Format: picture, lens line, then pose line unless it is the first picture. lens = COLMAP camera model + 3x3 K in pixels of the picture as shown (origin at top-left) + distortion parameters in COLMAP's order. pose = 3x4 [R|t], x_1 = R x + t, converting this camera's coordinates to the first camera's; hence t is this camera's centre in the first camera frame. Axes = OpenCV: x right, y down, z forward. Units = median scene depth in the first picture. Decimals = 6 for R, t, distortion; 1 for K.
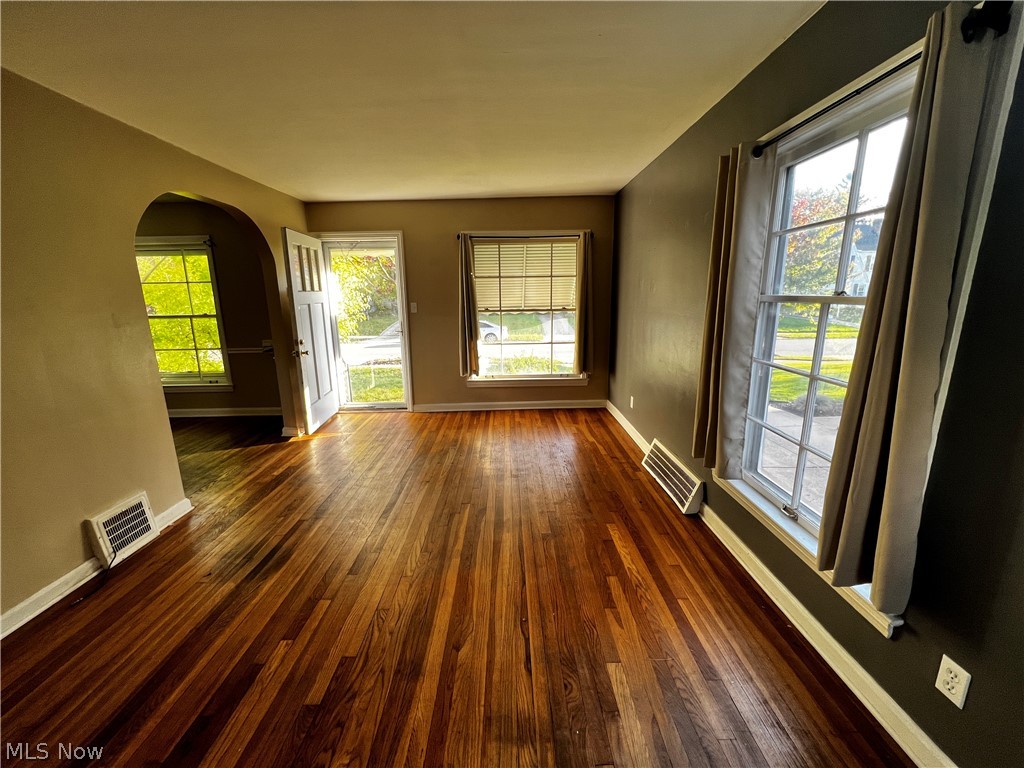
lens RADIAL K [[411.9, 0, 503.2], [0, 411.9, 385.1], [0, 0, 1]] dist [-0.001345, 0.000222]
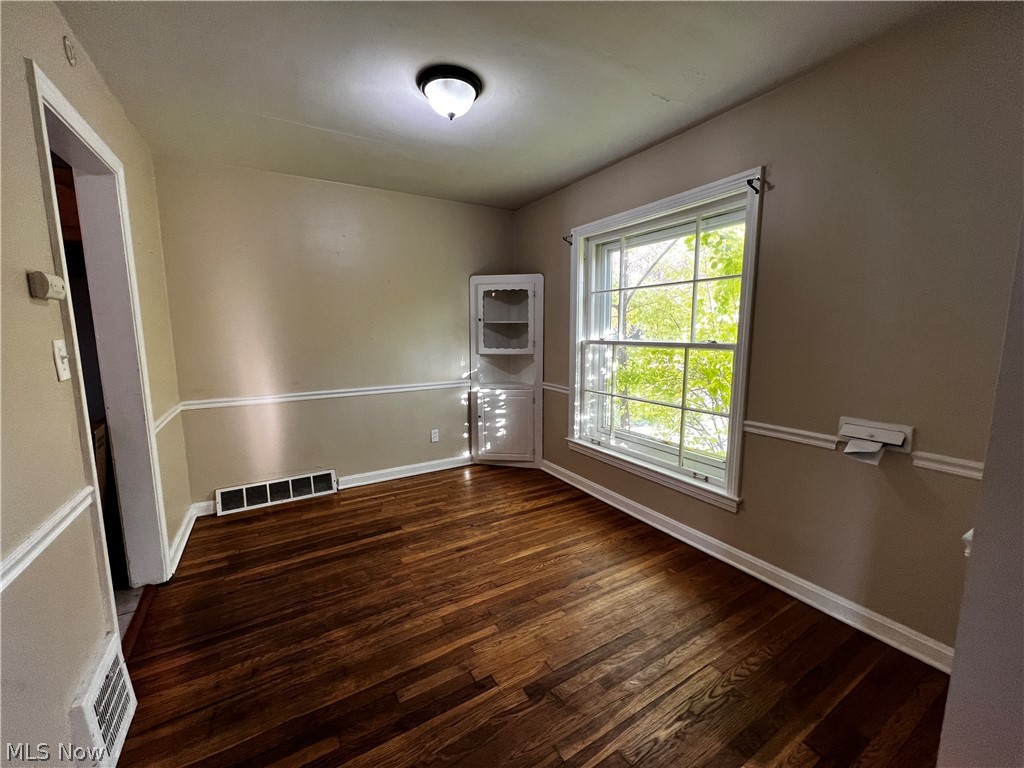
lens RADIAL K [[411.9, 0, 505.3], [0, 411.9, 382.5], [0, 0, 1]] dist [-0.001345, 0.000222]
pose [[0.498805, 0.123999, -0.857798, -0.717087], [-0.186214, 0.981933, 0.033661, -0.163070], [0.846474, 0.142944, 0.512883, 0.924865]]
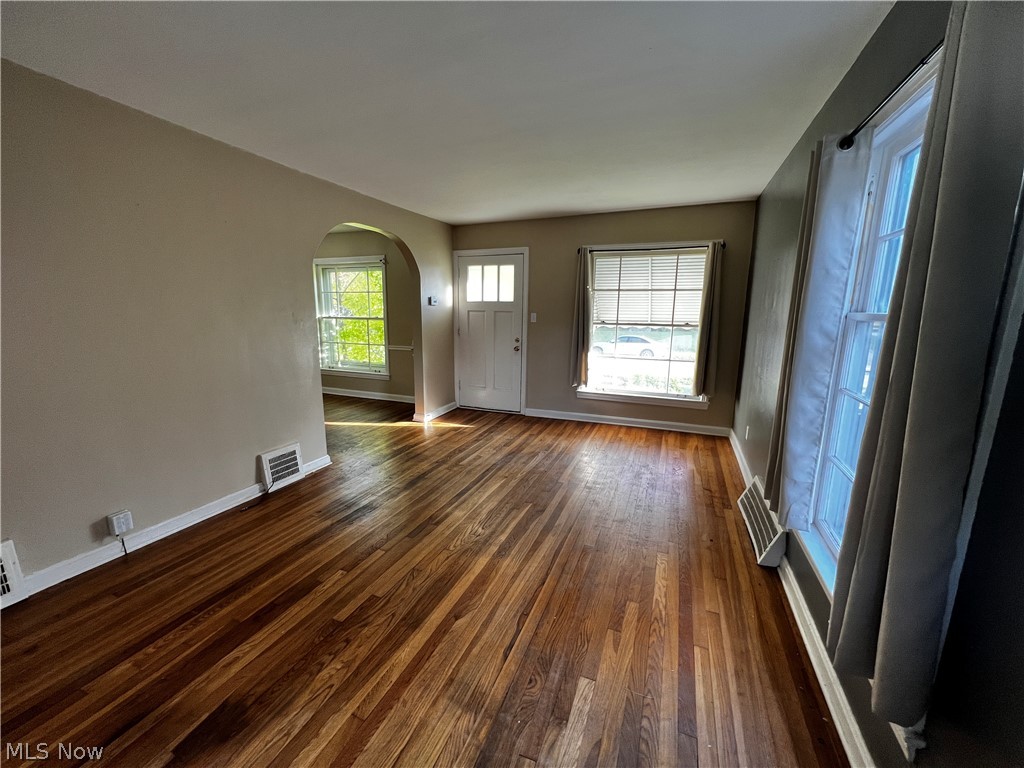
lens RADIAL K [[410.7, 0, 508.6], [0, 410.7, 384.4], [0, 0, 1]] dist [-0.001329, 0.000162]
pose [[0.921032, 0.095117, -0.377694, 0.244751], [-0.107100, 0.994190, -0.010797, 0.004922], [0.374473, 0.050395, 0.925867, -0.007179]]
